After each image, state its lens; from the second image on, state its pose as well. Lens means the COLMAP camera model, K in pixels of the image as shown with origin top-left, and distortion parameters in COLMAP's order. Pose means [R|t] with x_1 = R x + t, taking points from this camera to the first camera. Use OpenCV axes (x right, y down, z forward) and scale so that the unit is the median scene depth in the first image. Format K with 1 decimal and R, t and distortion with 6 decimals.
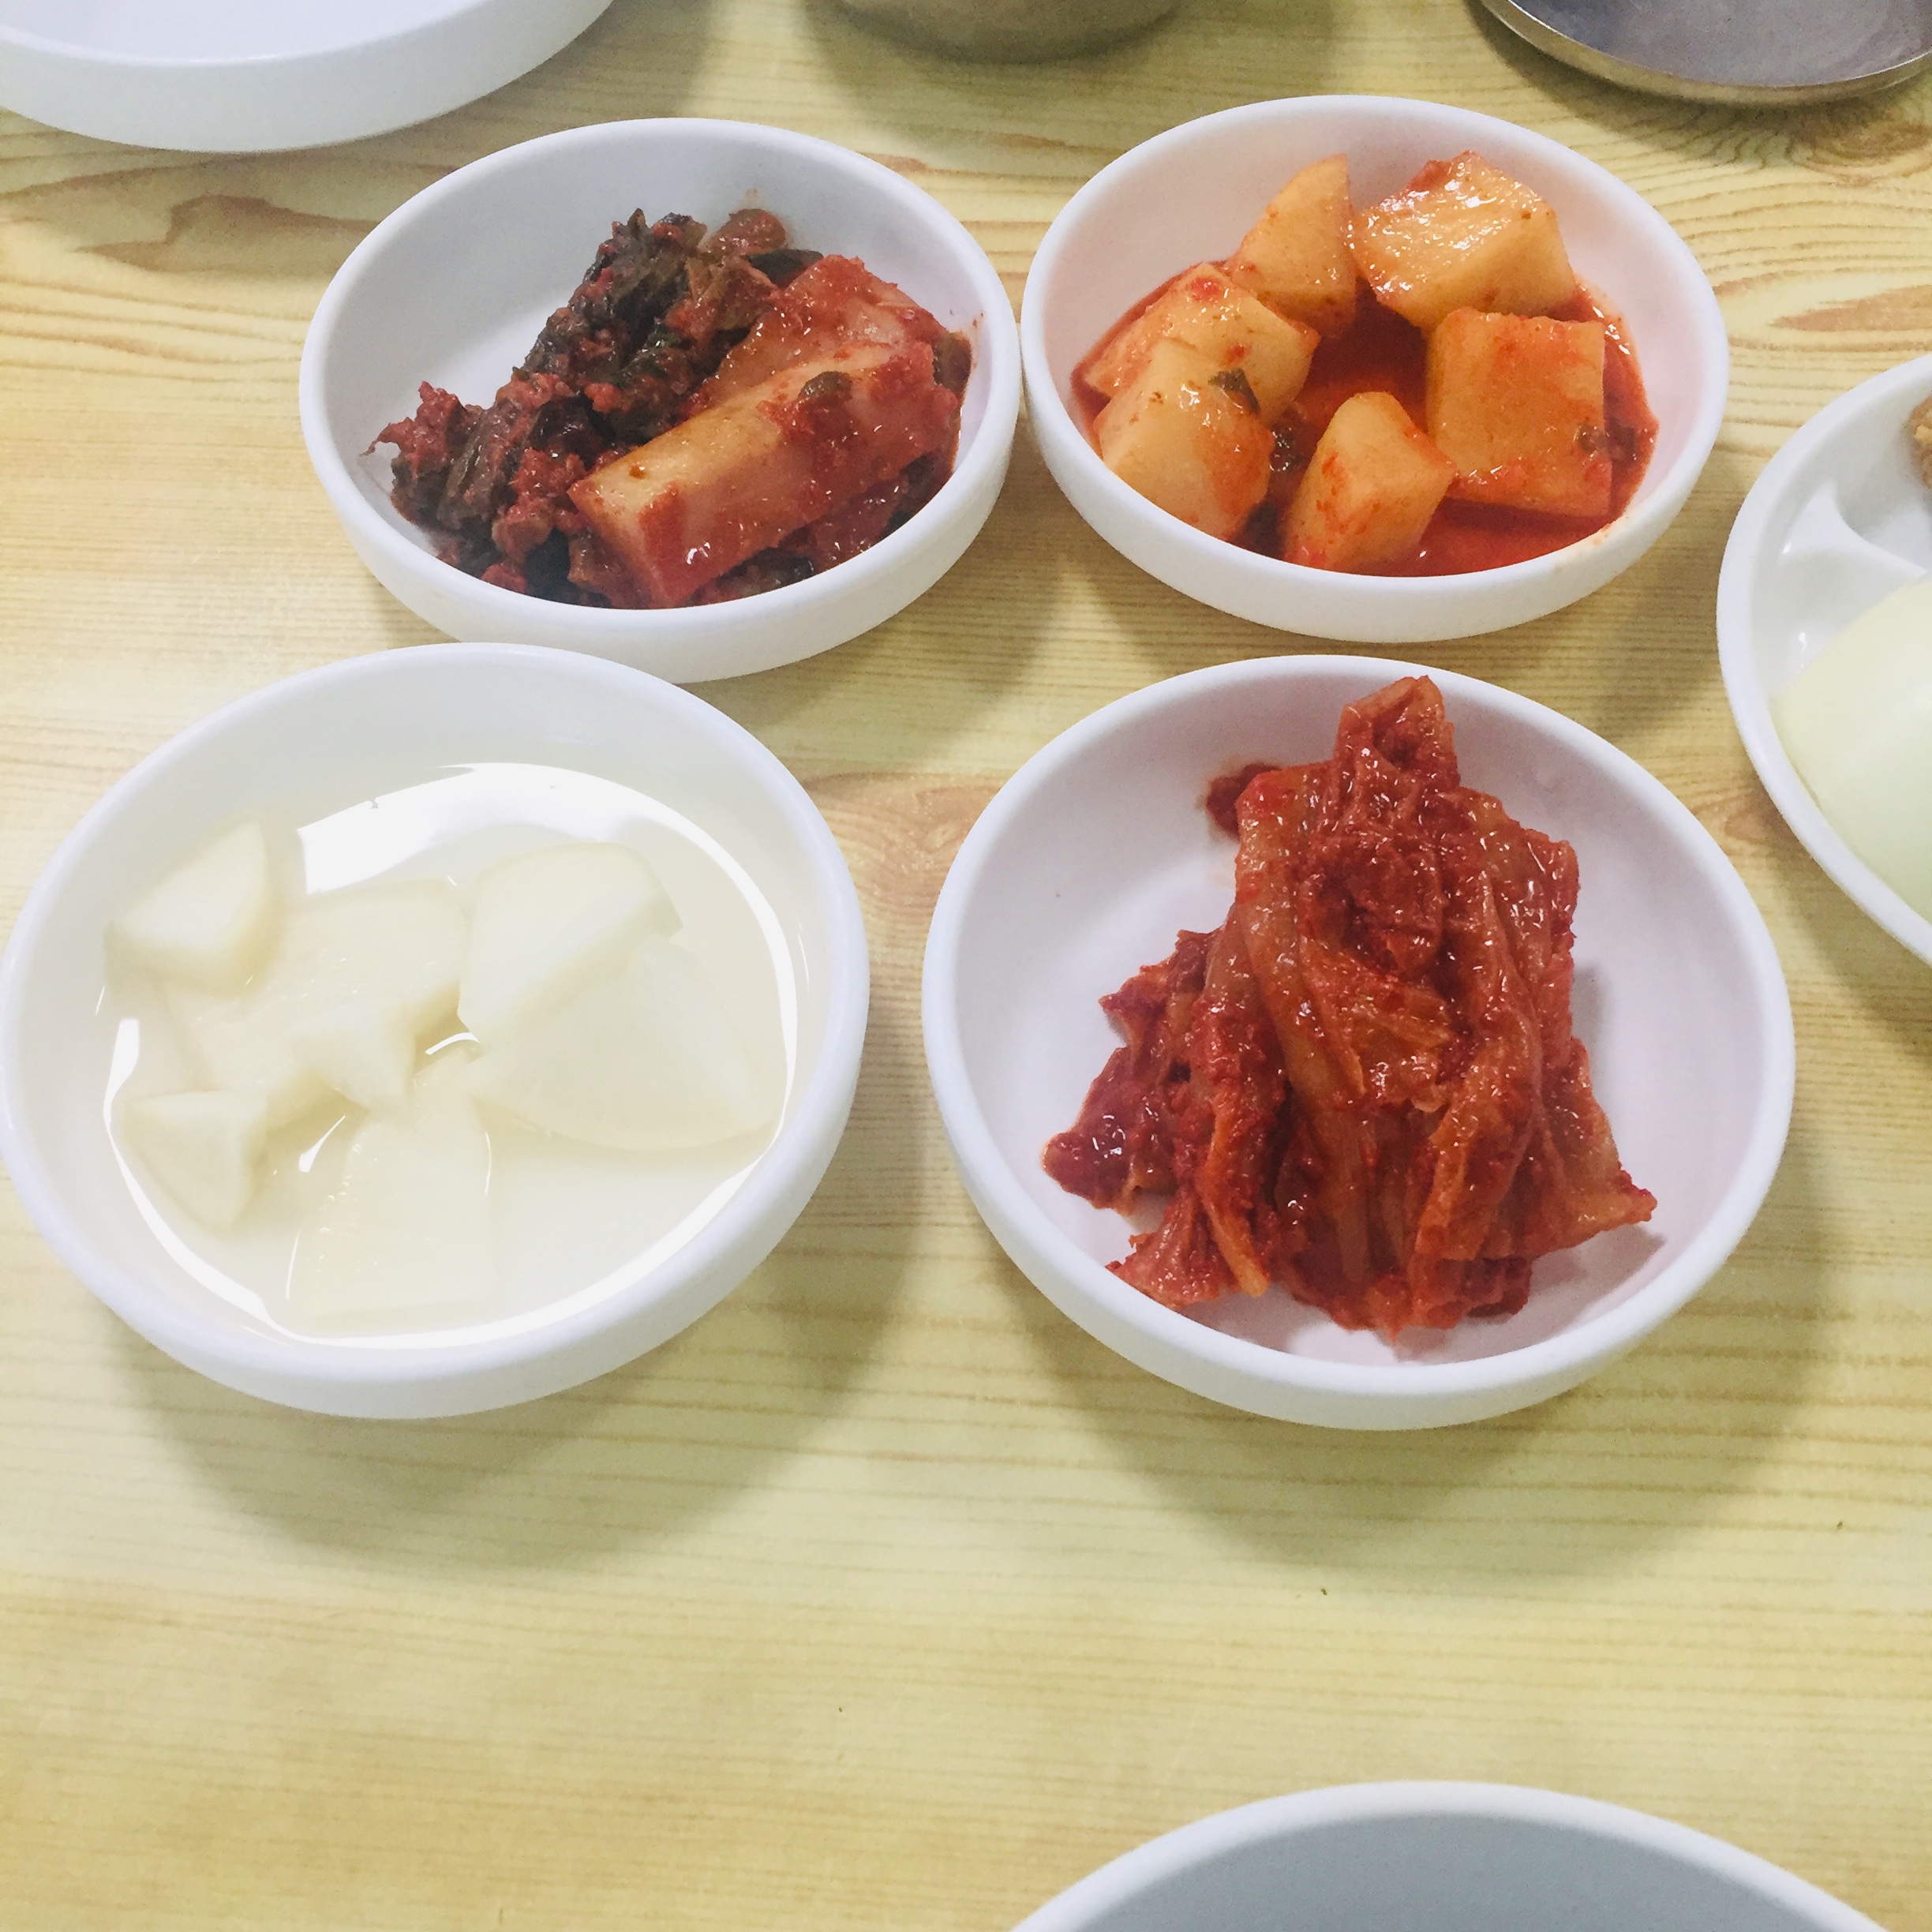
lens RADIAL K [[2433.8, 0, 966.0], [0, 2433.8, 966.0], [0, 0, 1]] dist [0.150430, 0.012249]
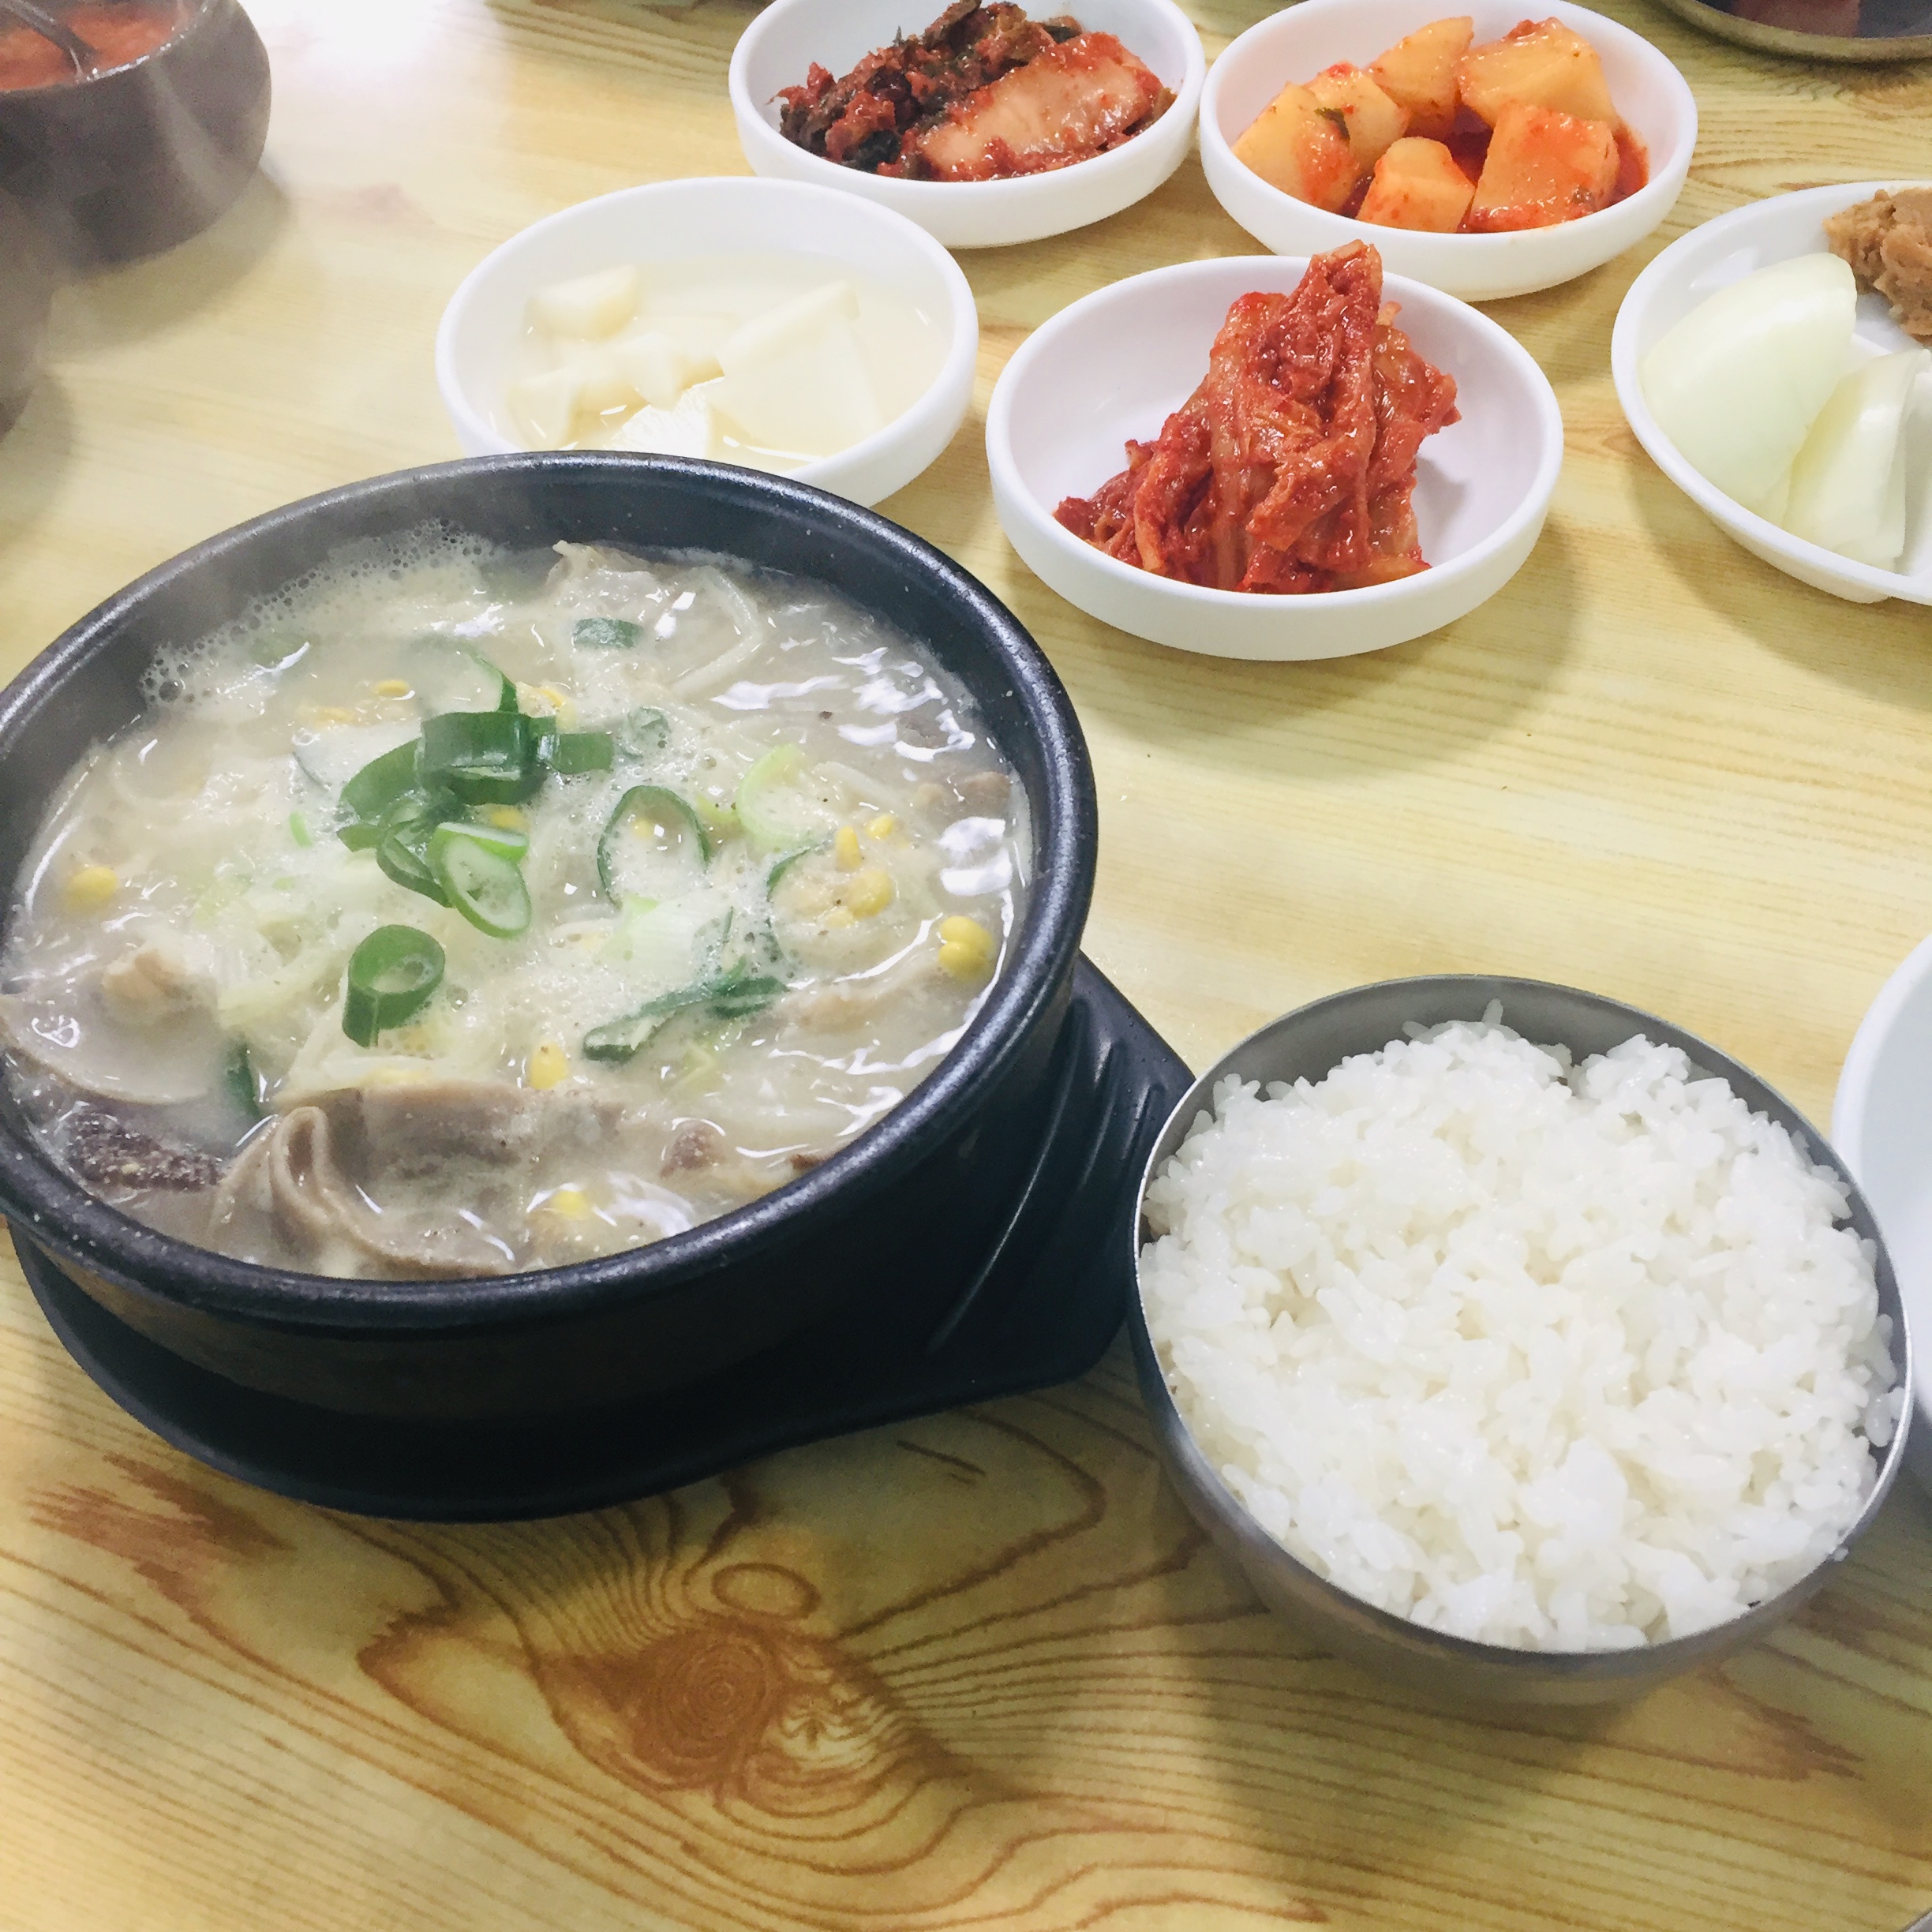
lens RADIAL K [[2433.8, 0, 966.0], [0, 2433.8, 966.0], [0, 0, 1]] dist [0.150430, 0.012249]
pose [[0.958173, 0.190479, -0.213593, 0.306695], [-0.219905, 0.967668, -0.123537, 0.473616], [0.183155, 0.165340, 0.969080, -0.379058]]
